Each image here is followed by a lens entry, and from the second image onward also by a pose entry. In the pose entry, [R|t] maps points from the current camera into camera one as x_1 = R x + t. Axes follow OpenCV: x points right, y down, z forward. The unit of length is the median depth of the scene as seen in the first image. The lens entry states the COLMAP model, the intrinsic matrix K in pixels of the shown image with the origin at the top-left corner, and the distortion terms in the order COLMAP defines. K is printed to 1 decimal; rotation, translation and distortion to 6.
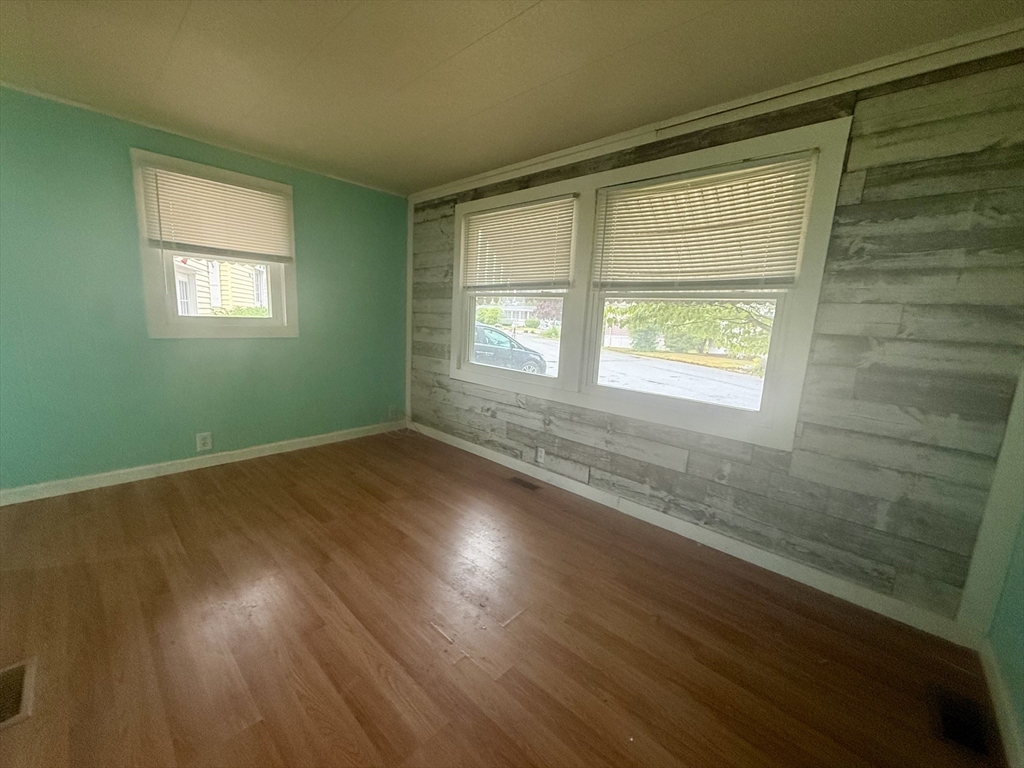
lens RADIAL K [[412.8, 0, 509.6], [0, 412.8, 380.6], [0, 0, 1]] dist [0.012798, 0.000047]
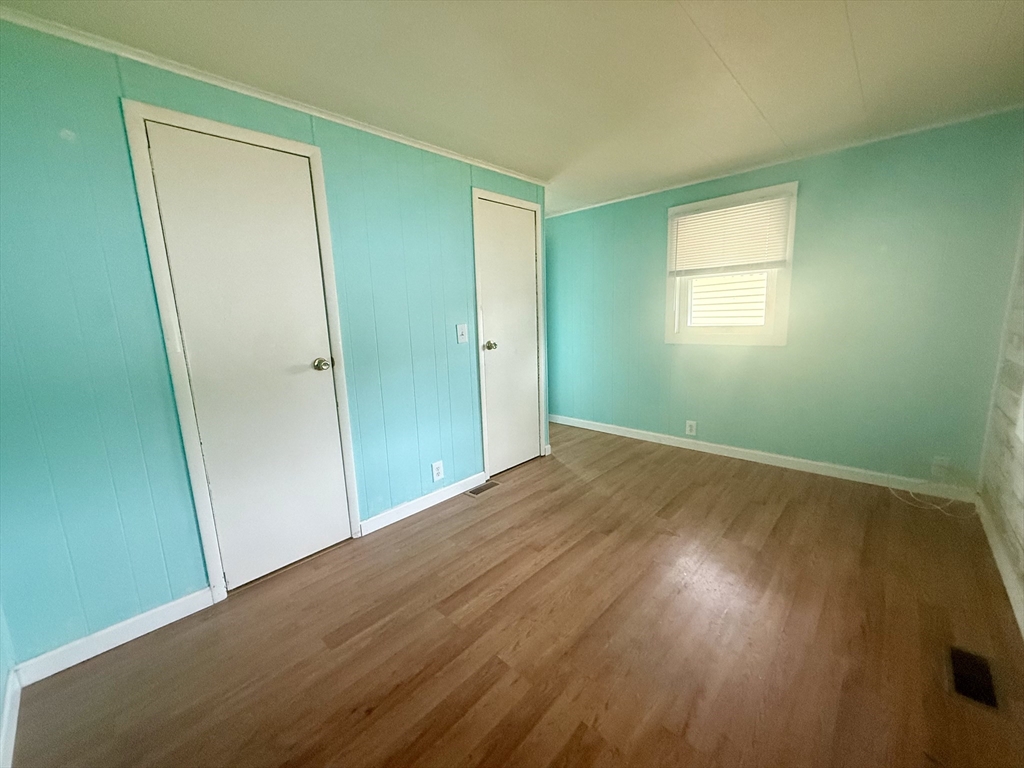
lens RADIAL K [[412.8, 0, 518.0], [0, 412.8, 384.2], [0, 0, 1]] dist [0.012798, 0.000047]
pose [[0.008444, 0.120554, -0.992671, 0.506403], [-0.125494, 0.984985, 0.118553, -0.067899], [0.992058, 0.123573, 0.023446, 0.492641]]
